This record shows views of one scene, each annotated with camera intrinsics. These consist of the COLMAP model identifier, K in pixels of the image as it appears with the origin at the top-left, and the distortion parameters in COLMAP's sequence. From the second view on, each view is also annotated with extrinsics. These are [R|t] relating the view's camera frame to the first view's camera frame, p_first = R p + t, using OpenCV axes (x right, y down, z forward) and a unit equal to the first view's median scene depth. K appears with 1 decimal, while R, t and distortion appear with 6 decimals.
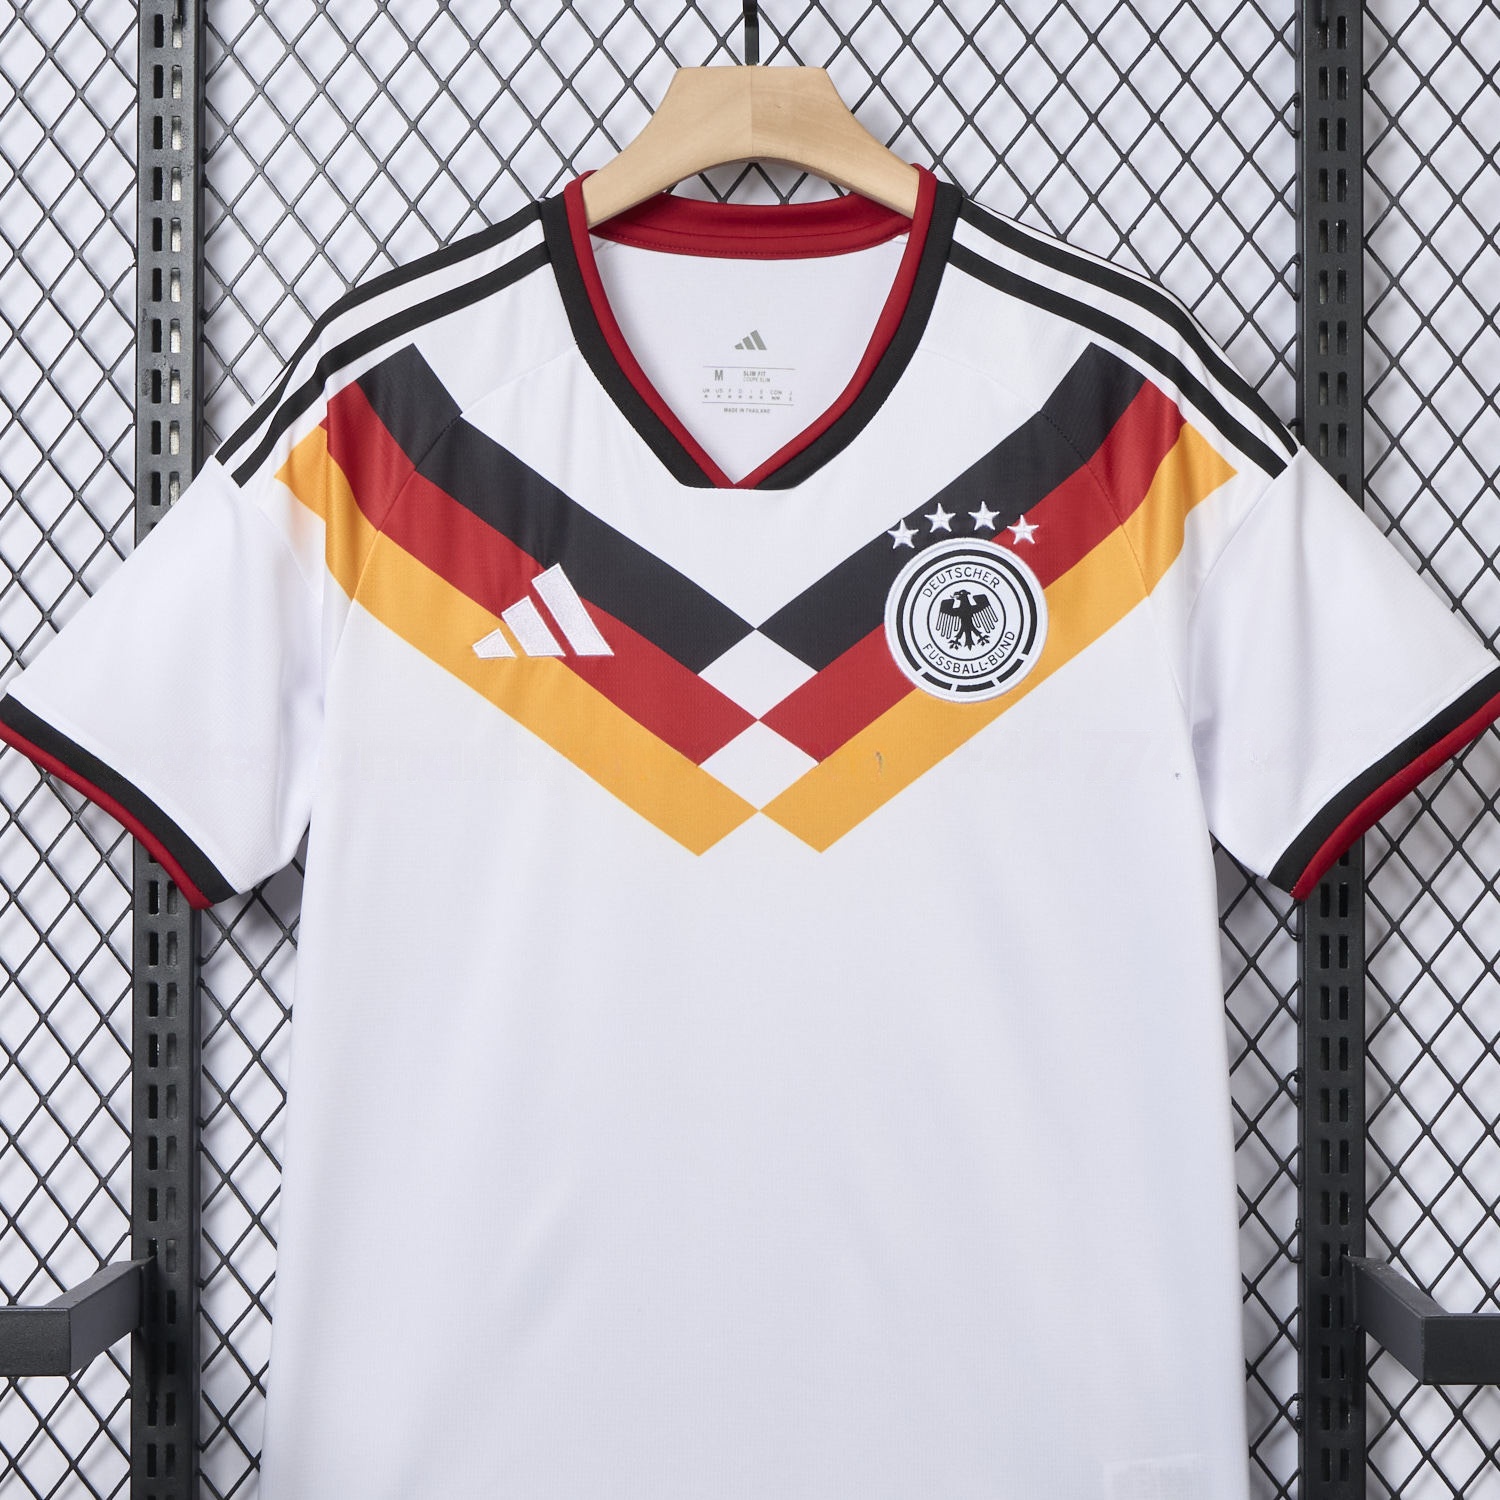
lens RADIAL K [[3717.8, 0, 798.3], [0, 3717.8, 748.8], [0, 0, 1]] dist [0.015386, -0.604850]
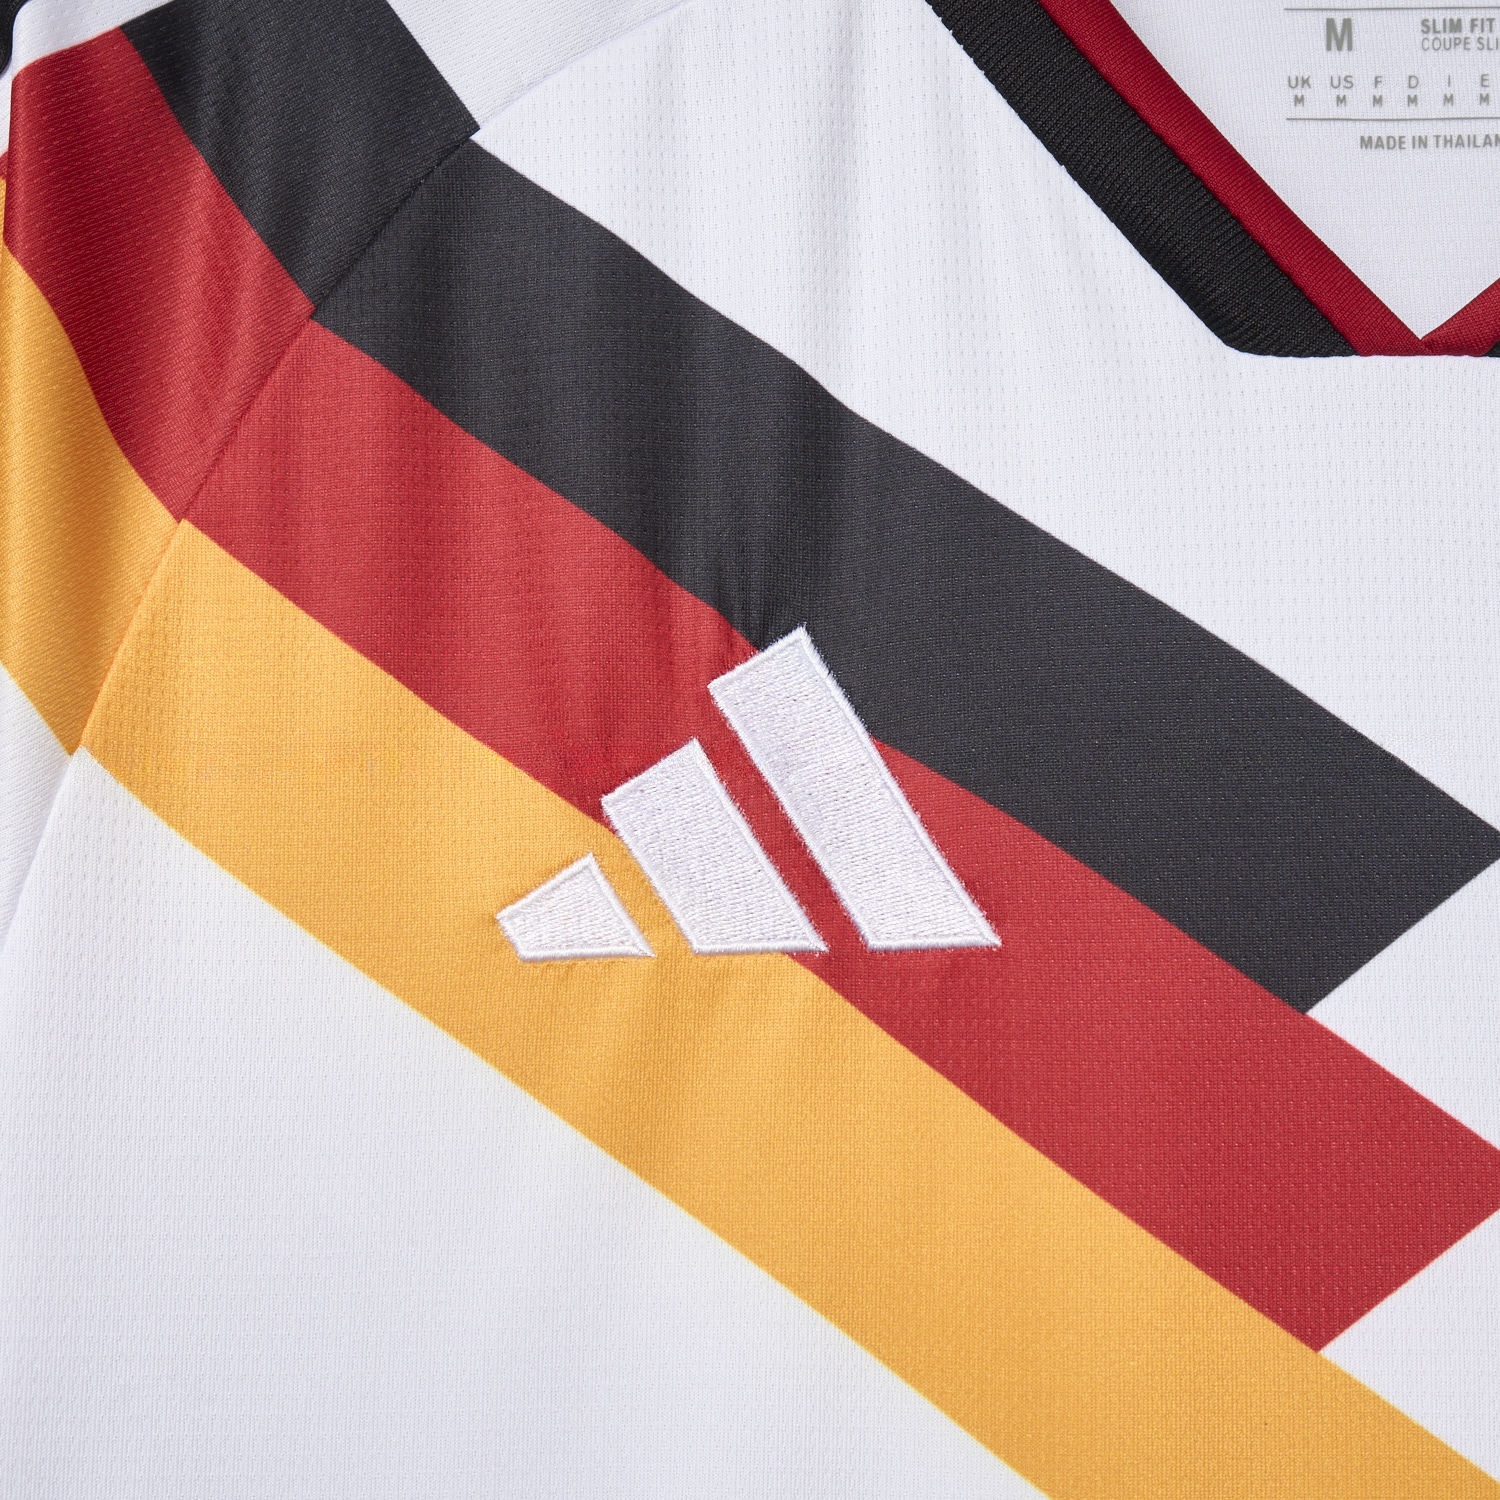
lens RADIAL K [[3717.8, 0, 798.3], [0, 3717.8, 748.8], [0, 0, 1]] dist [0.015386, -0.604850]
pose [[0.994295, -0.014261, -0.105704, -0.034814], [0.000072, 0.991111, -0.133037, -0.002635], [0.106662, 0.132271, 0.985458, 0.720392]]
